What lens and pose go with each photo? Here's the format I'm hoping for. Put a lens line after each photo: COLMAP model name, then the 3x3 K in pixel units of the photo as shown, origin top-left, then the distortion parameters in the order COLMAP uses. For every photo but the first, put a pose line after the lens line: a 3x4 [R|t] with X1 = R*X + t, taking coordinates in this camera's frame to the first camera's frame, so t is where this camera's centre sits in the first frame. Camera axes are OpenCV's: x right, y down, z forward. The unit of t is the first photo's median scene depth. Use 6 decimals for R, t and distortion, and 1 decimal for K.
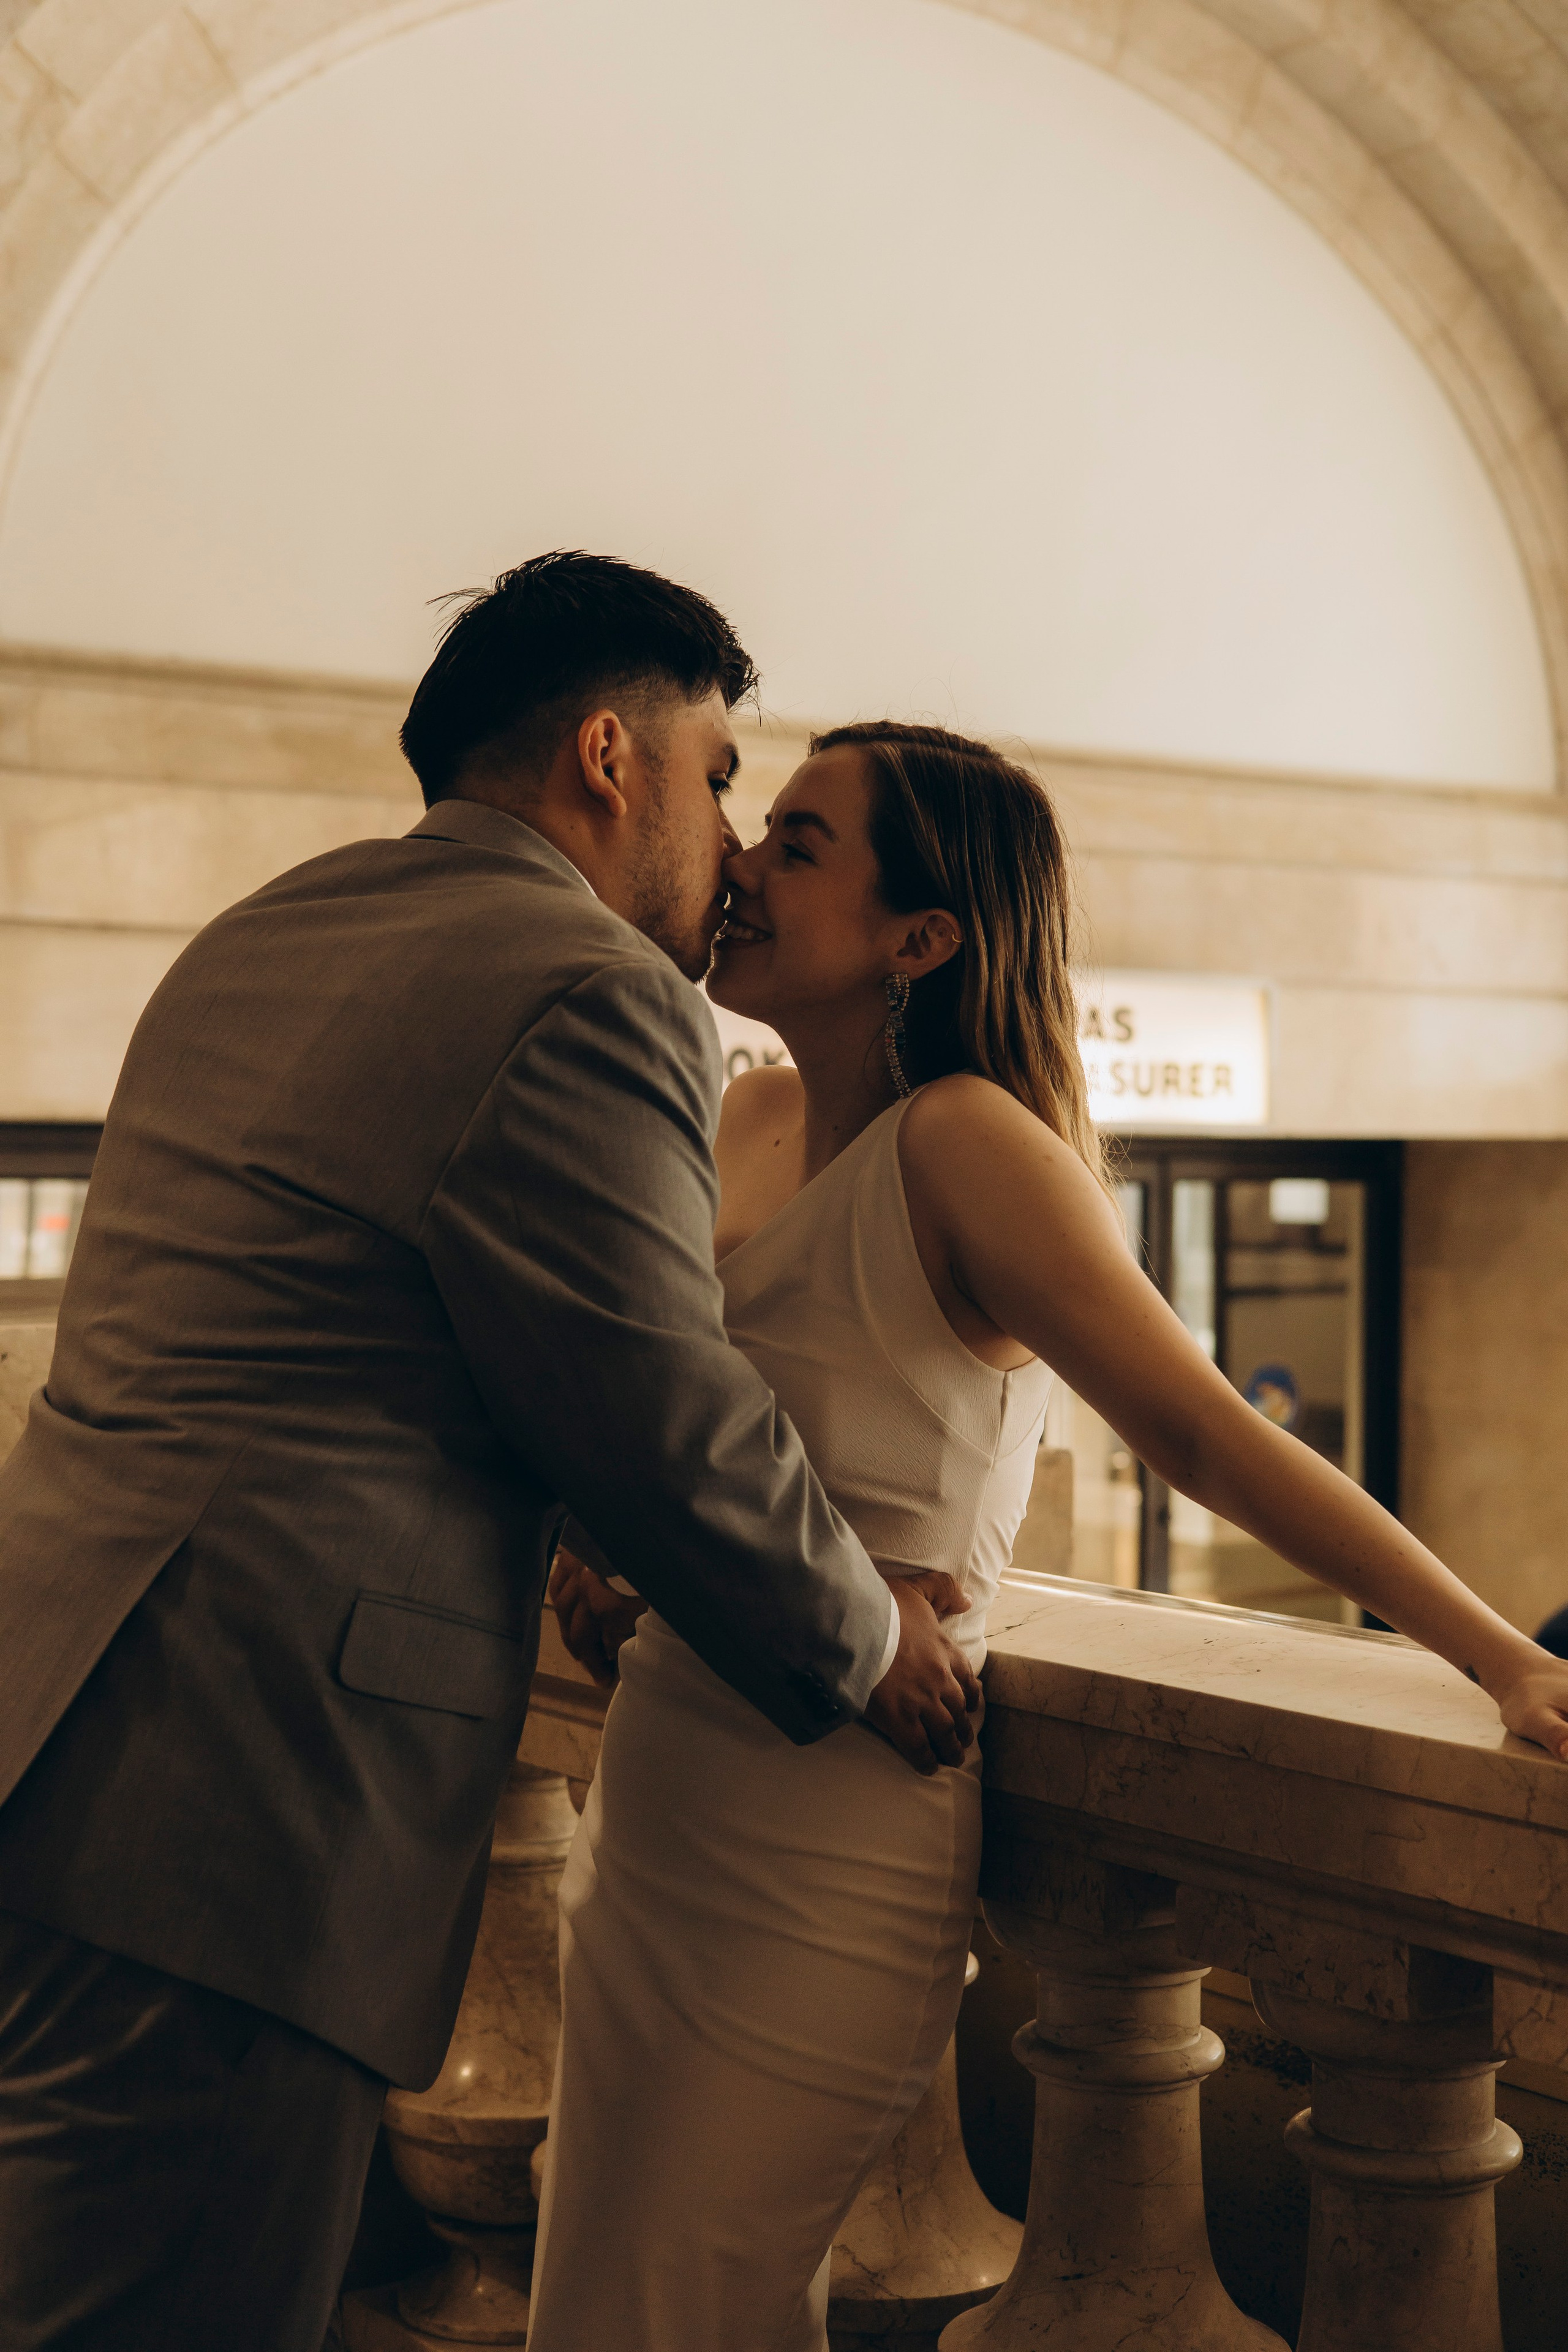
lens RADIAL K [[3466.0, 0, 784.0], [0, 3466.0, 1176.0], [0, 0, 1]] dist [0.022080, 0.016507]
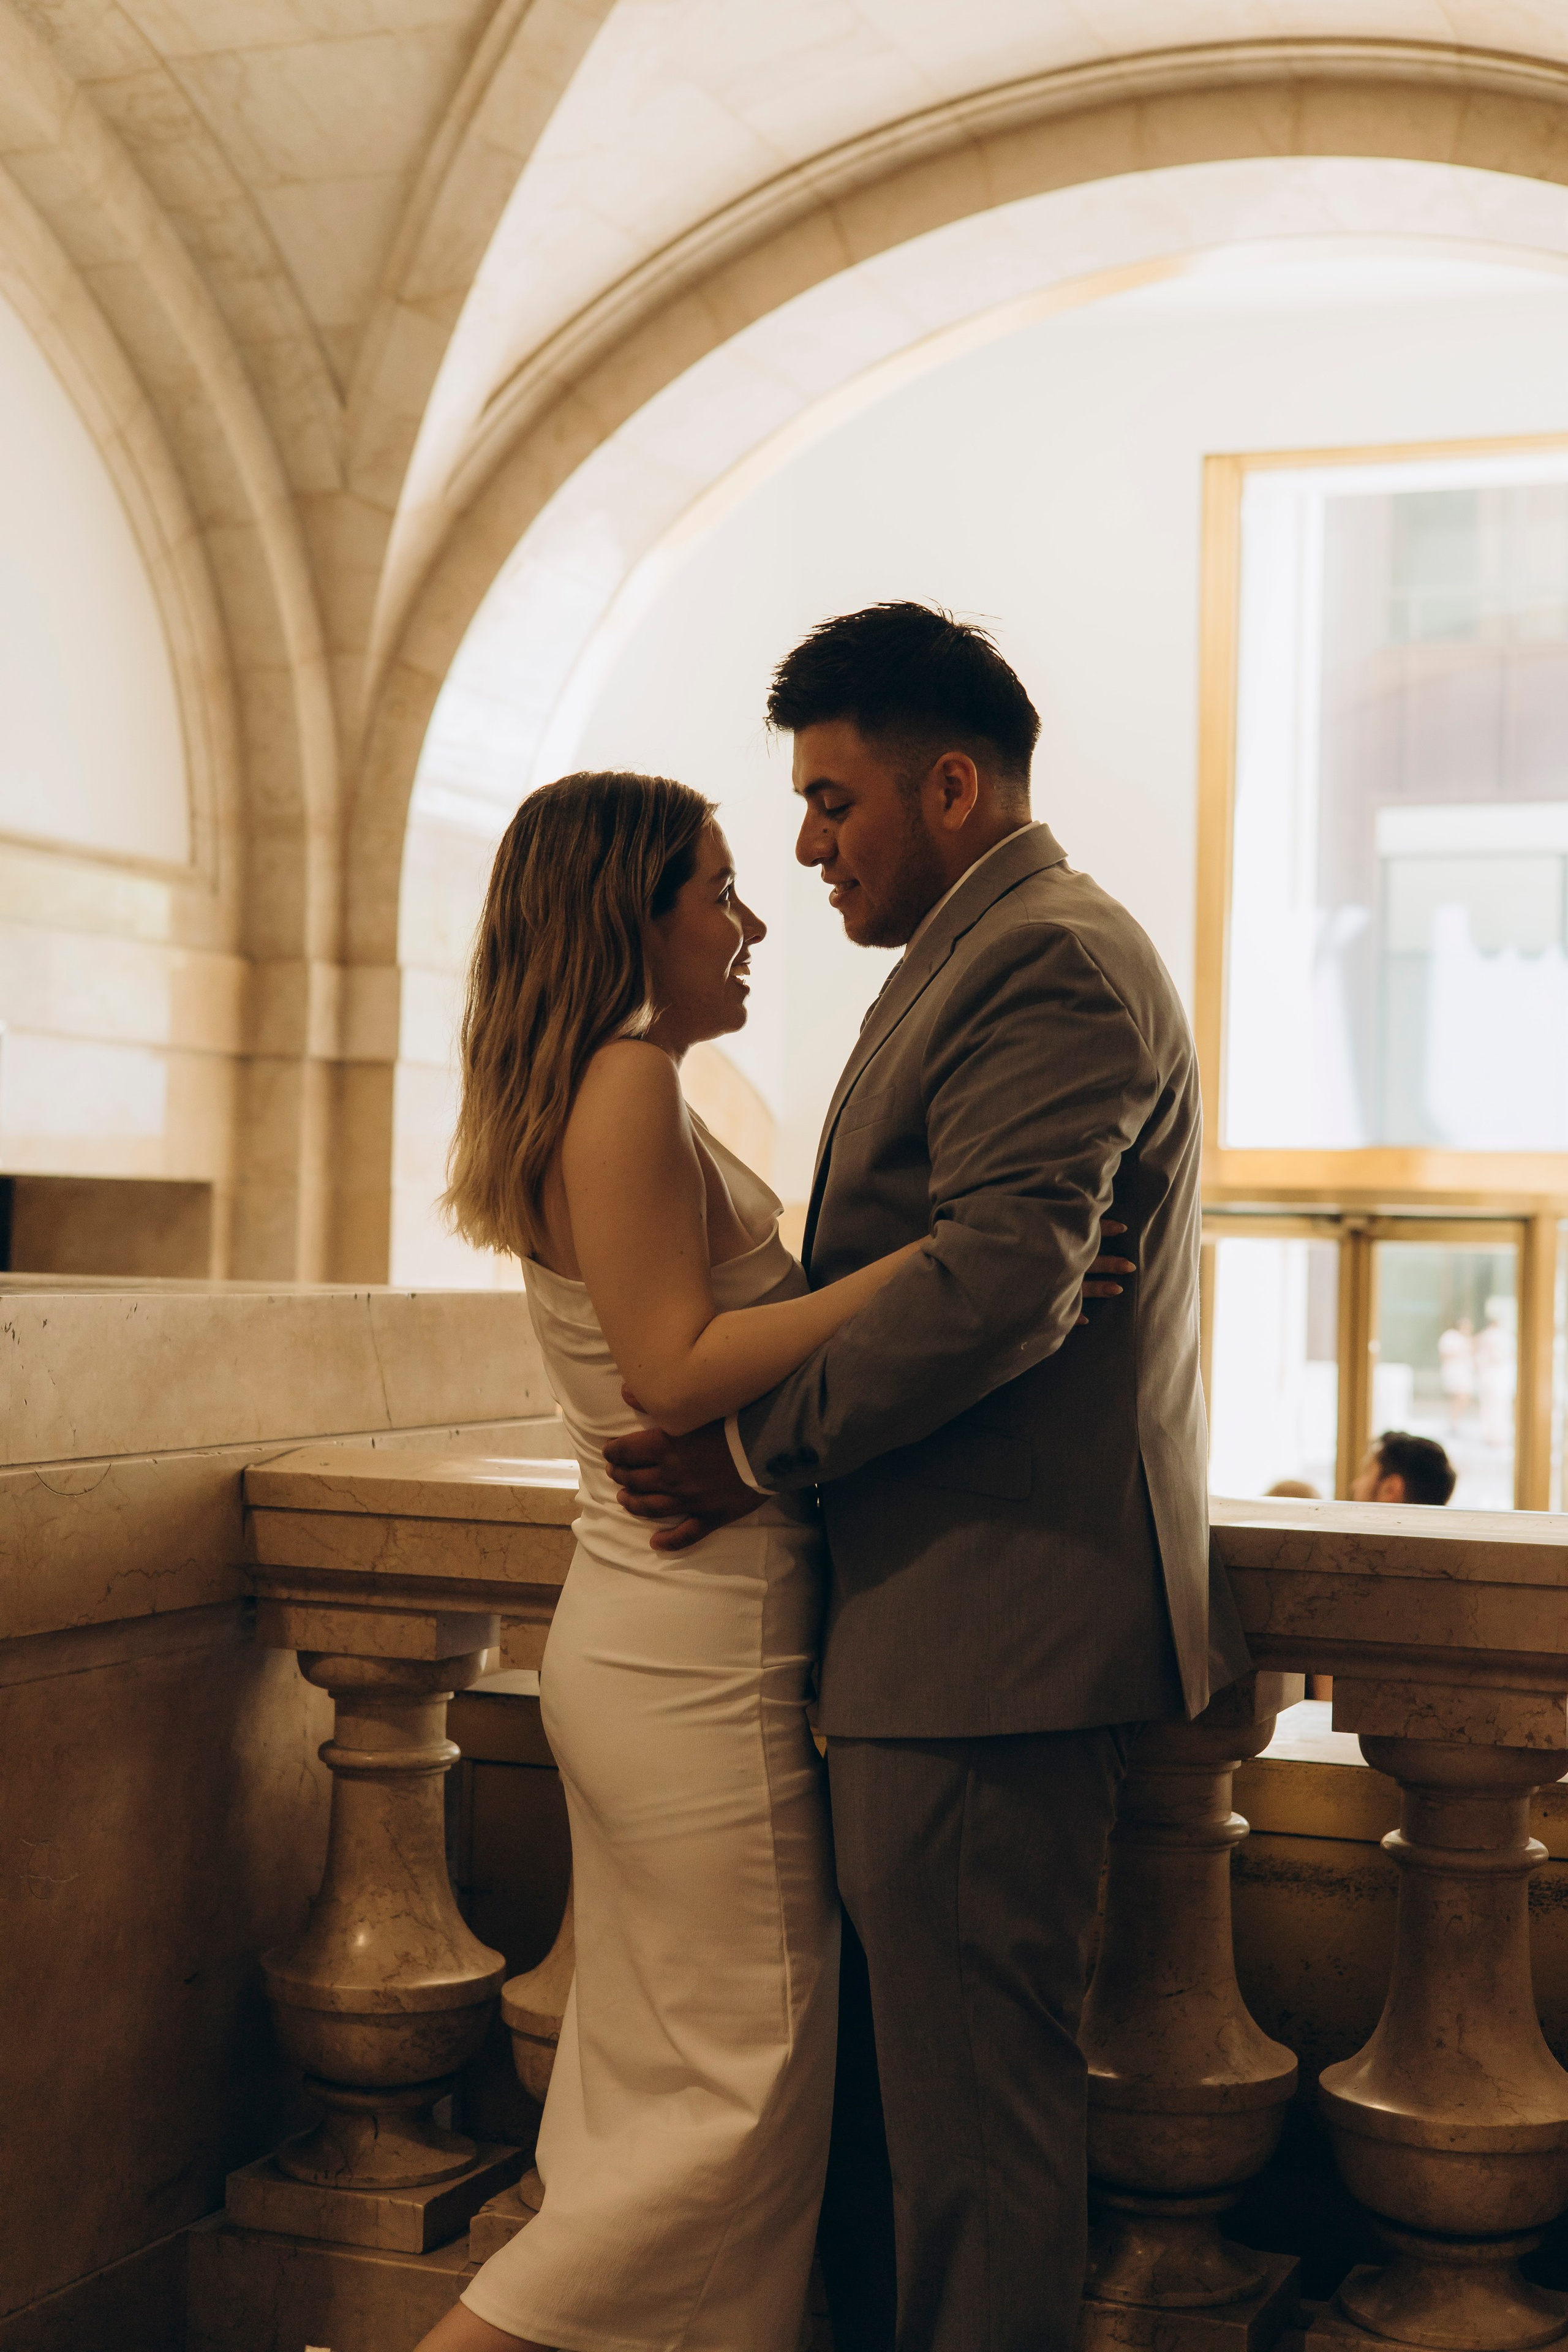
lens RADIAL K [[3466.0, 0, 784.0], [0, 3466.0, 1176.0], [0, 0, 1]] dist [0.022080, 0.016507]
pose [[0.822485, 0.025125, 0.568232, -0.634637], [-0.014207, 0.999620, -0.023636, 0.027978], [-0.568610, 0.011367, 0.822529, -0.014965]]
